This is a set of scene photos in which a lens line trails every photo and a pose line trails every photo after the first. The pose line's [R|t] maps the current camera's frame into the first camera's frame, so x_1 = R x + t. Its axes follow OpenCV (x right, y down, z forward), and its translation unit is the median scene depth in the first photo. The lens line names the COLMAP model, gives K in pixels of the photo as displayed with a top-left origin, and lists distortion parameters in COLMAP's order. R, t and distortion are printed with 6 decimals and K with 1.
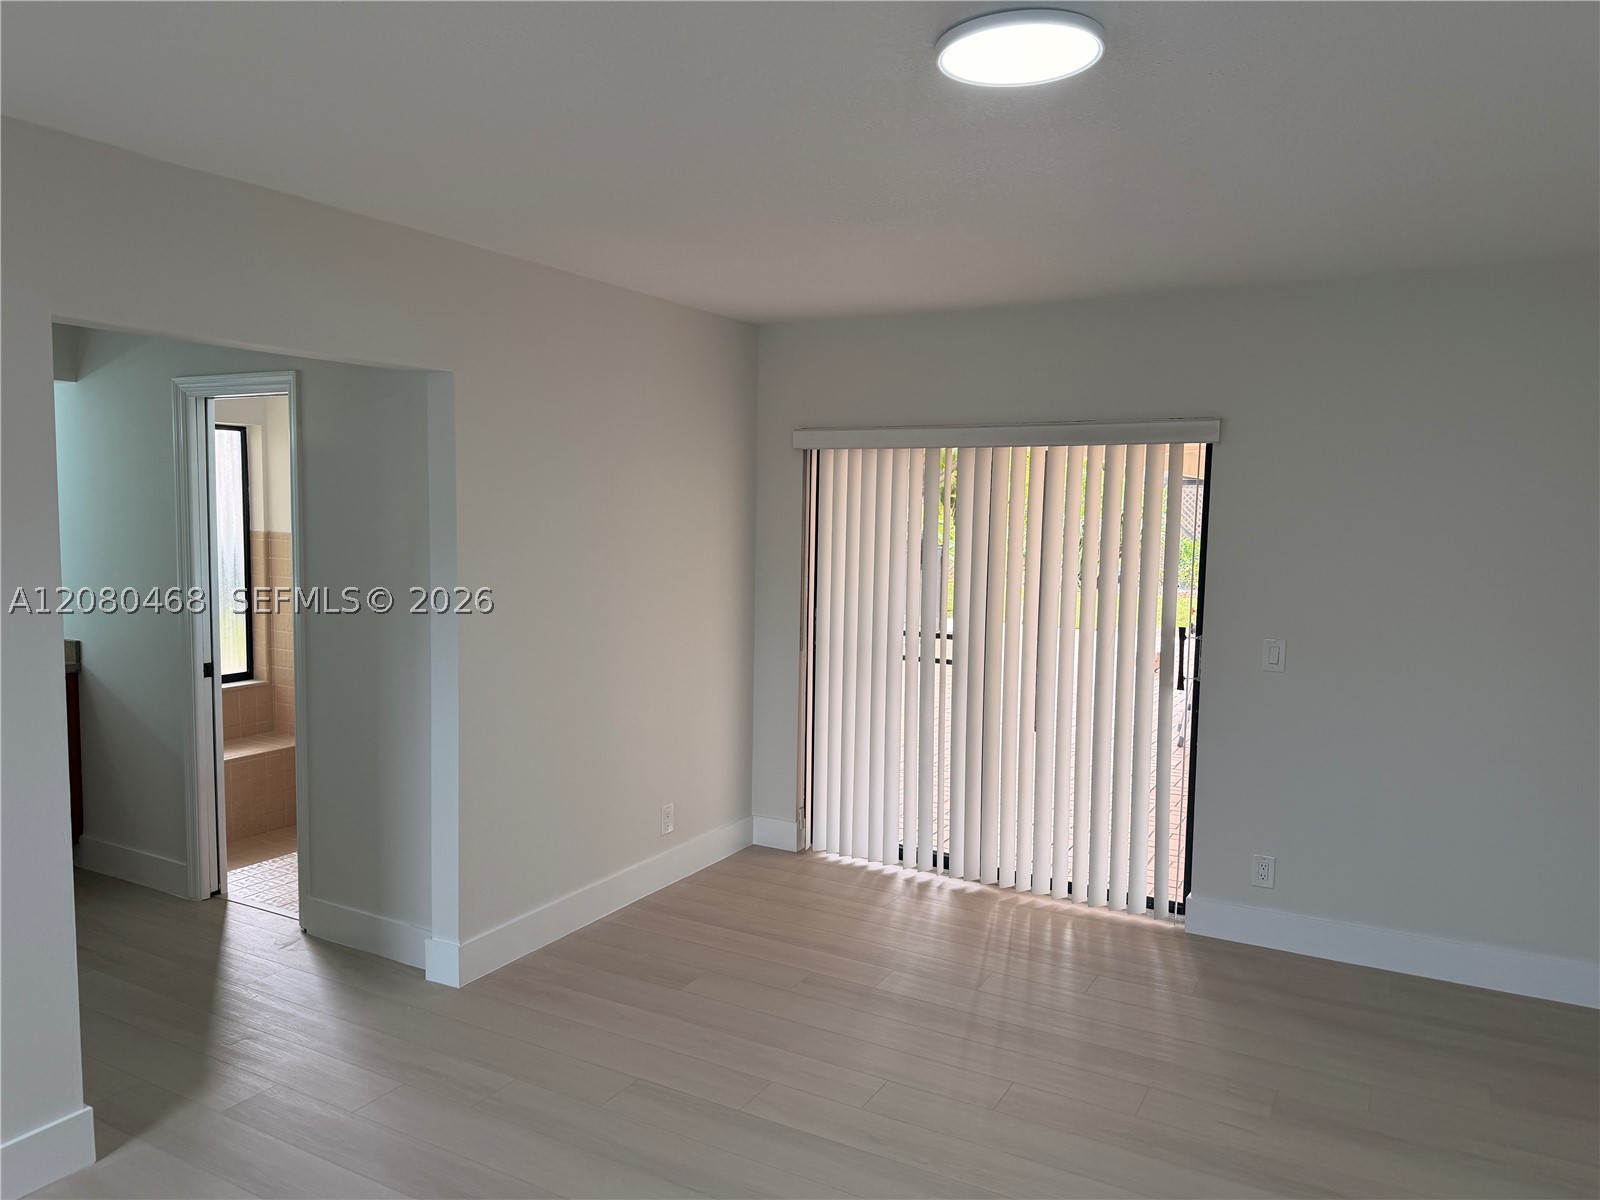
lens RADIAL K [[1100.0, 0, 804.6], [0, 1100.0, 597.7], [0, 0, 1]] dist [0.079569, -0.122900]
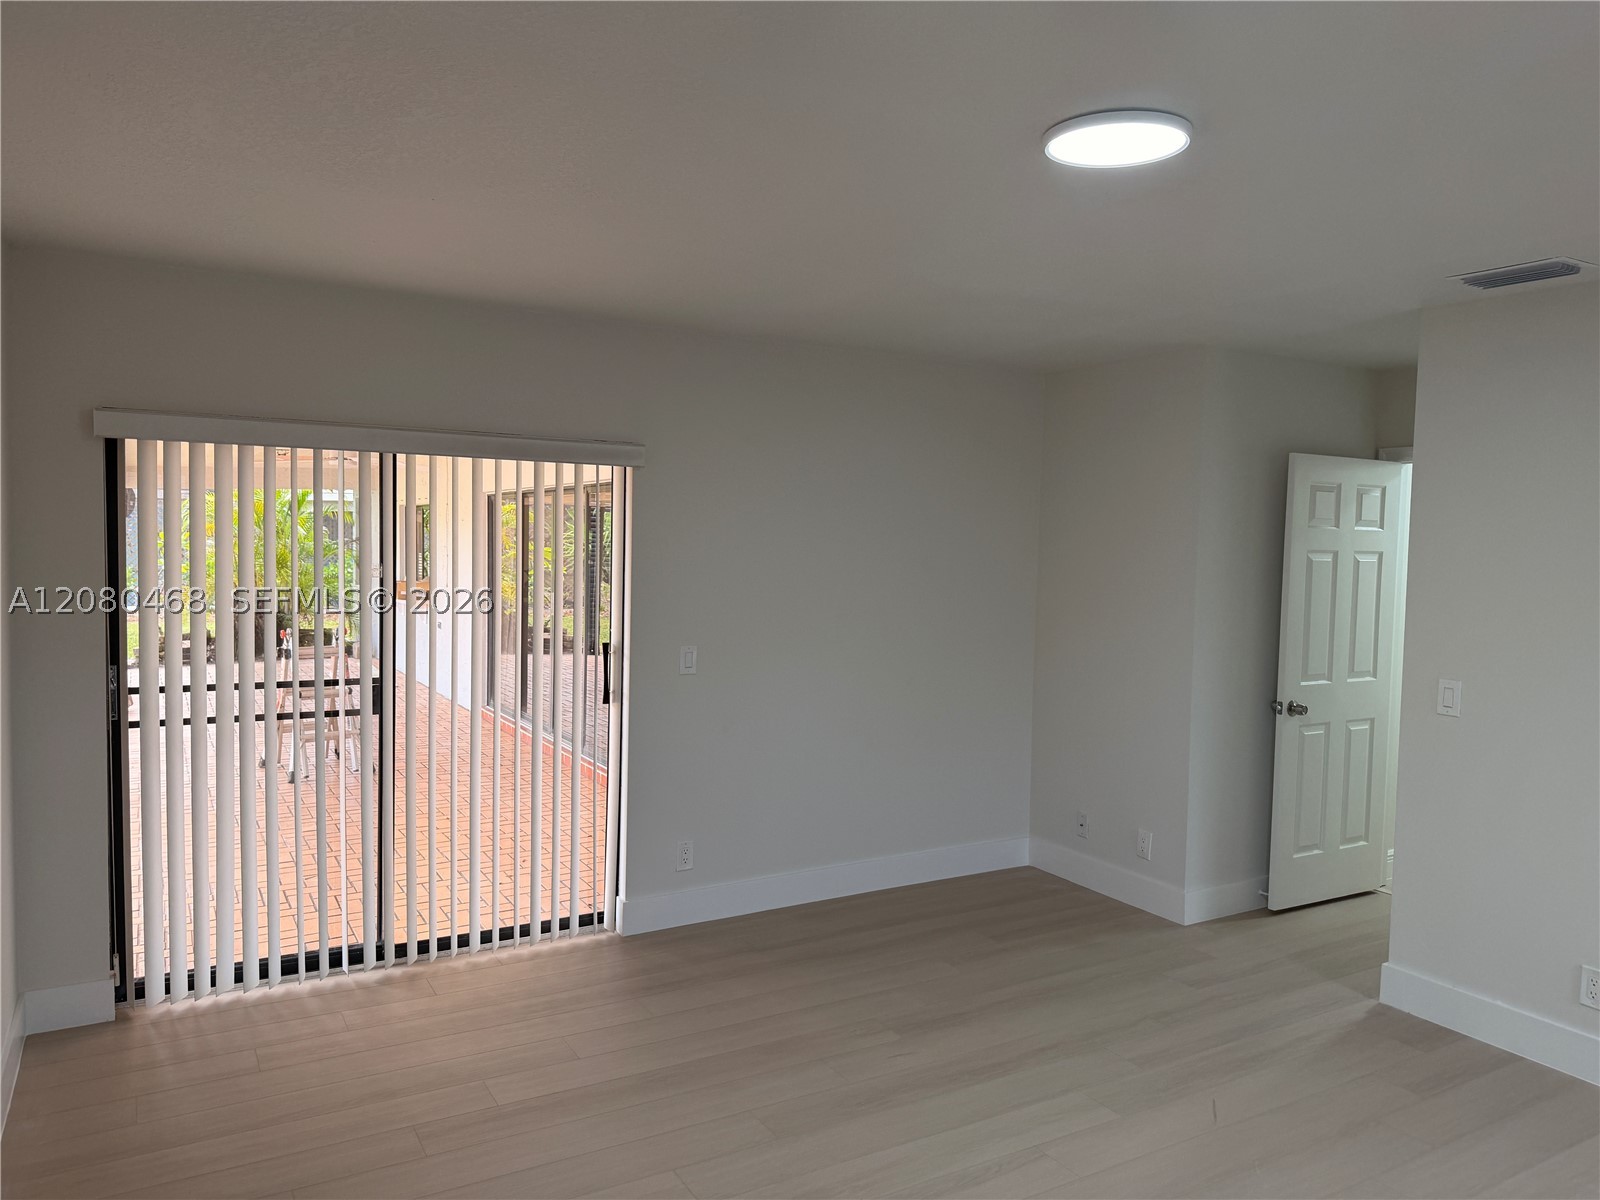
lens RADIAL K [[1133.7, 0, 794.9], [0, 1133.7, 598.6], [0, 0, 1]] dist [0.082716, -0.101096]
pose [[0.499854, -0.052393, 0.864524, -0.449902], [0.056304, 0.998023, 0.027929, -0.031834], [-0.864278, 0.034716, 0.501816, 0.294319]]
